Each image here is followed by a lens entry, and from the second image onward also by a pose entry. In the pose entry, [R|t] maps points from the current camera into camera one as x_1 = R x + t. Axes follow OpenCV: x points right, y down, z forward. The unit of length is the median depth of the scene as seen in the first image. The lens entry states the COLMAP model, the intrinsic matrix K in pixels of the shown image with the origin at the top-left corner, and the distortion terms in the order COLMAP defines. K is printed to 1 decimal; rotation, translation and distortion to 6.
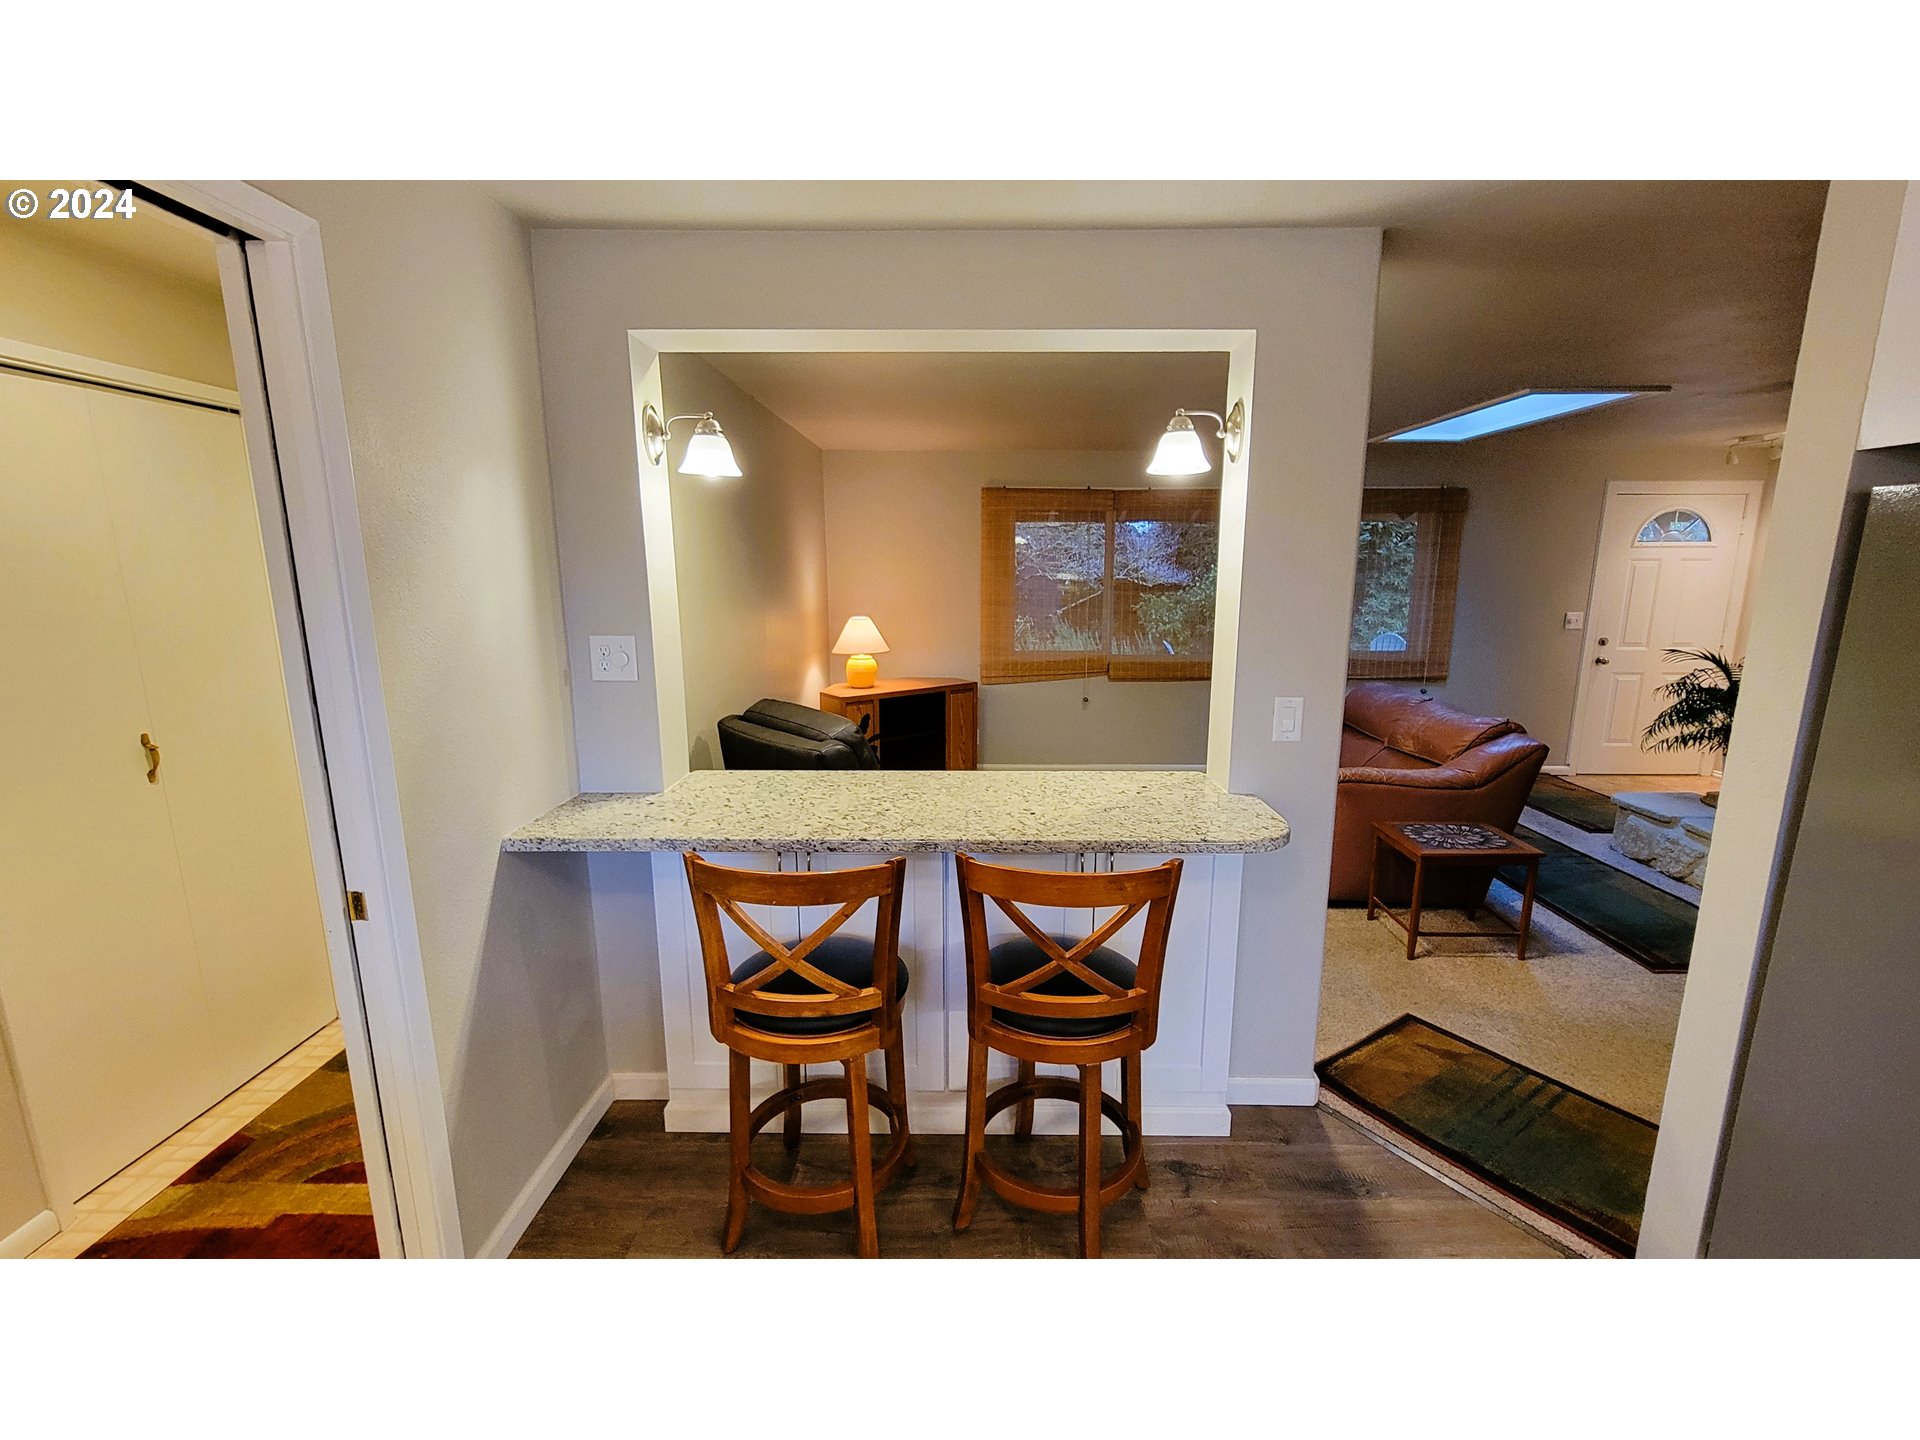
lens RADIAL K [[766.1, 0, 965.3], [0, 766.1, 719.6], [0, 0, 1]] dist [-0.002512, -0.000149]
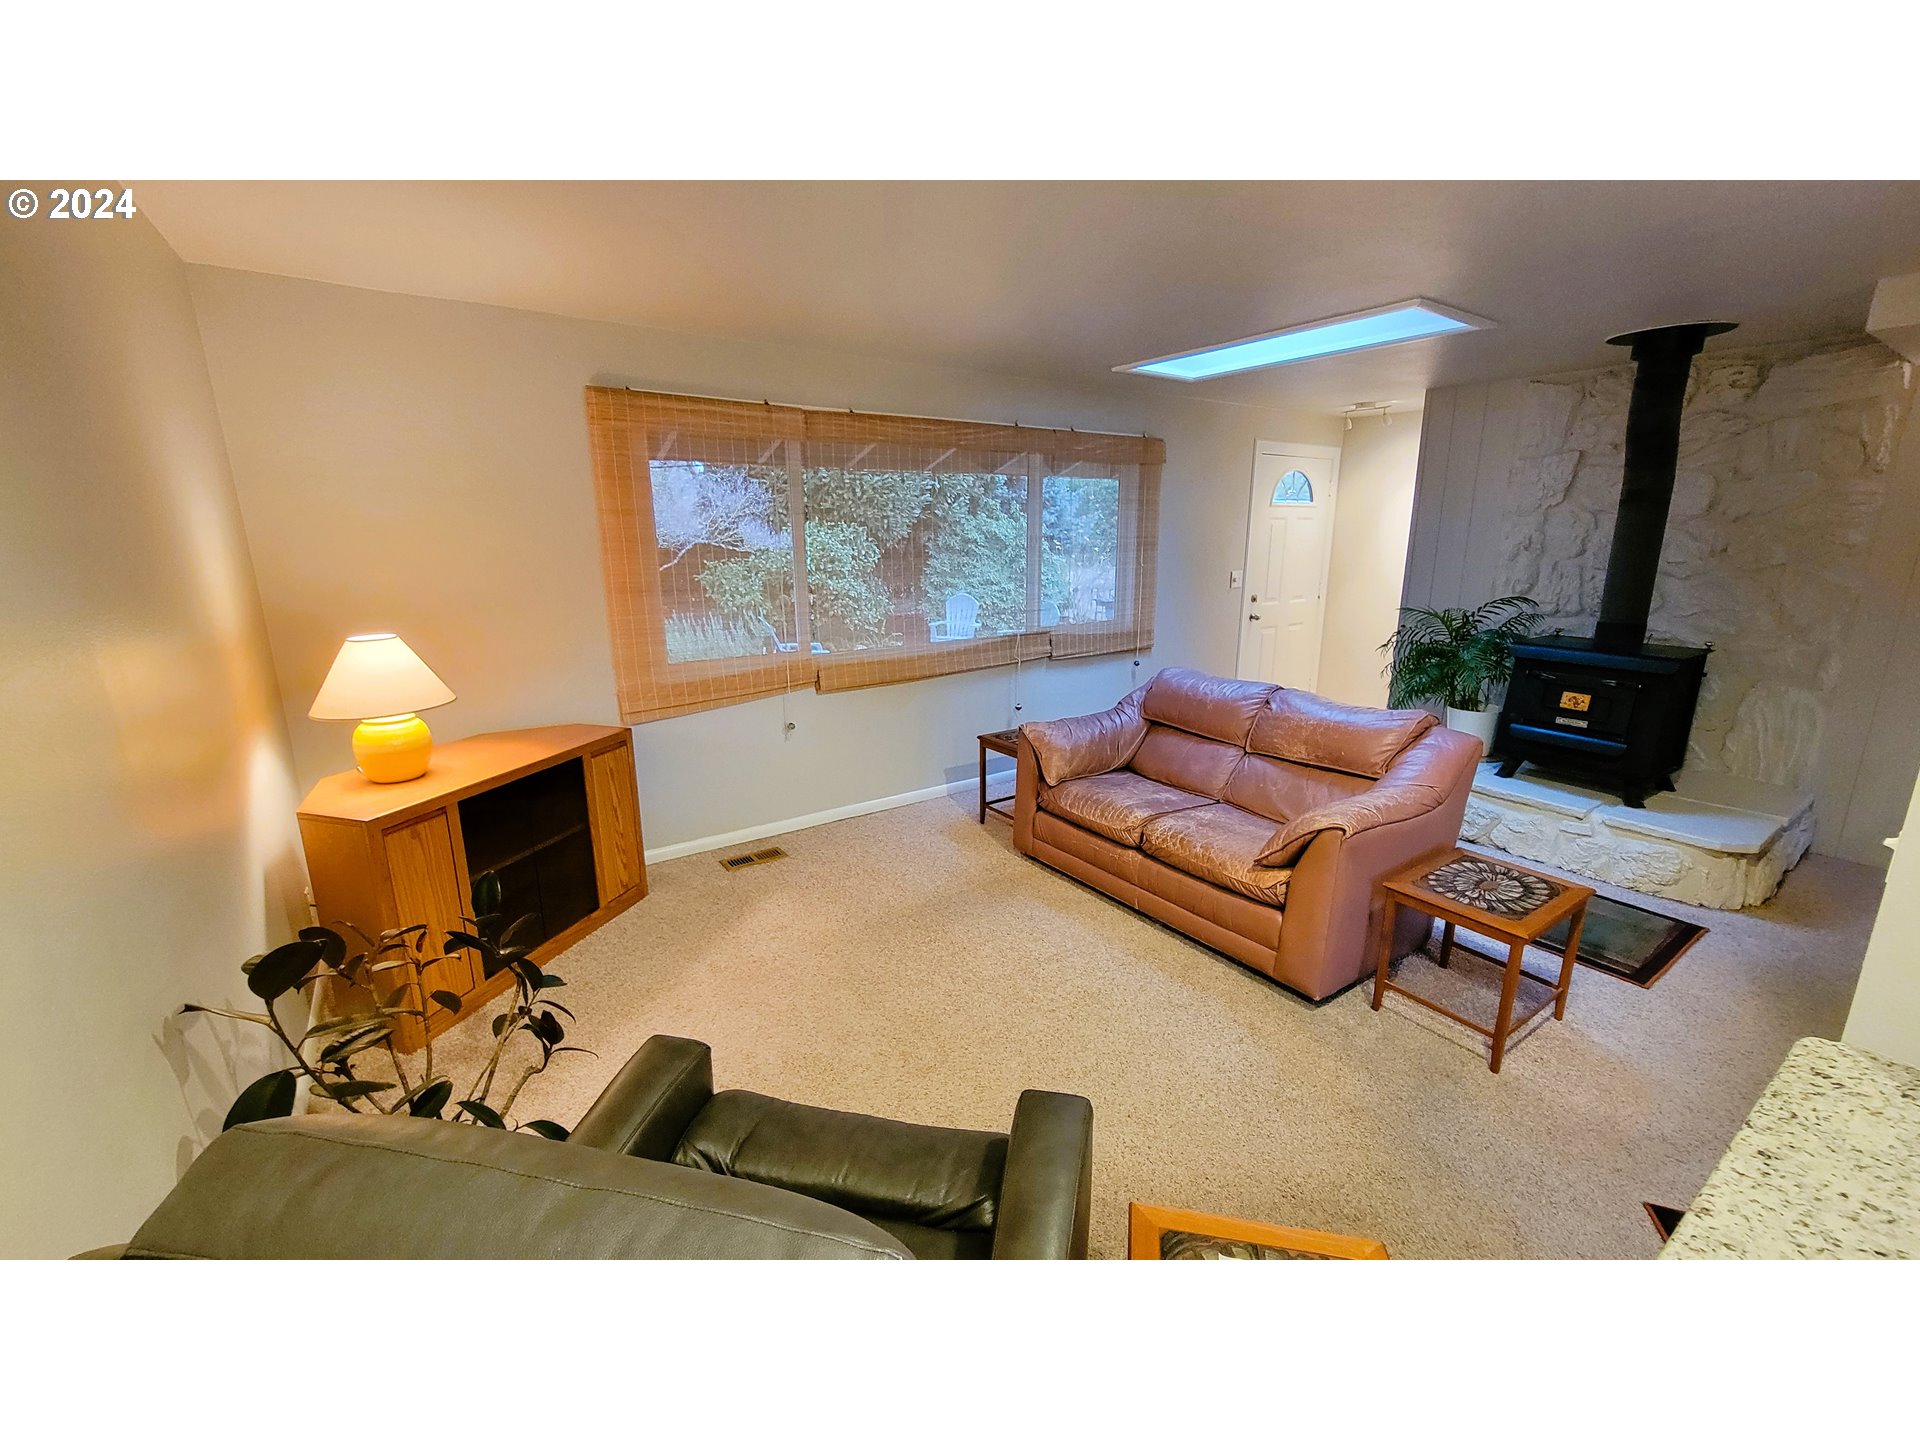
lens RADIAL K [[766.1, 0, 965.3], [0, 766.1, 719.6], [0, 0, 1]] dist [-0.002512, -0.000149]
pose [[0.814907, -0.142957, 0.561686, -0.099981], [0.116215, 0.989726, 0.083291, -0.072052], [-0.567822, -0.002598, 0.823148, 0.365706]]
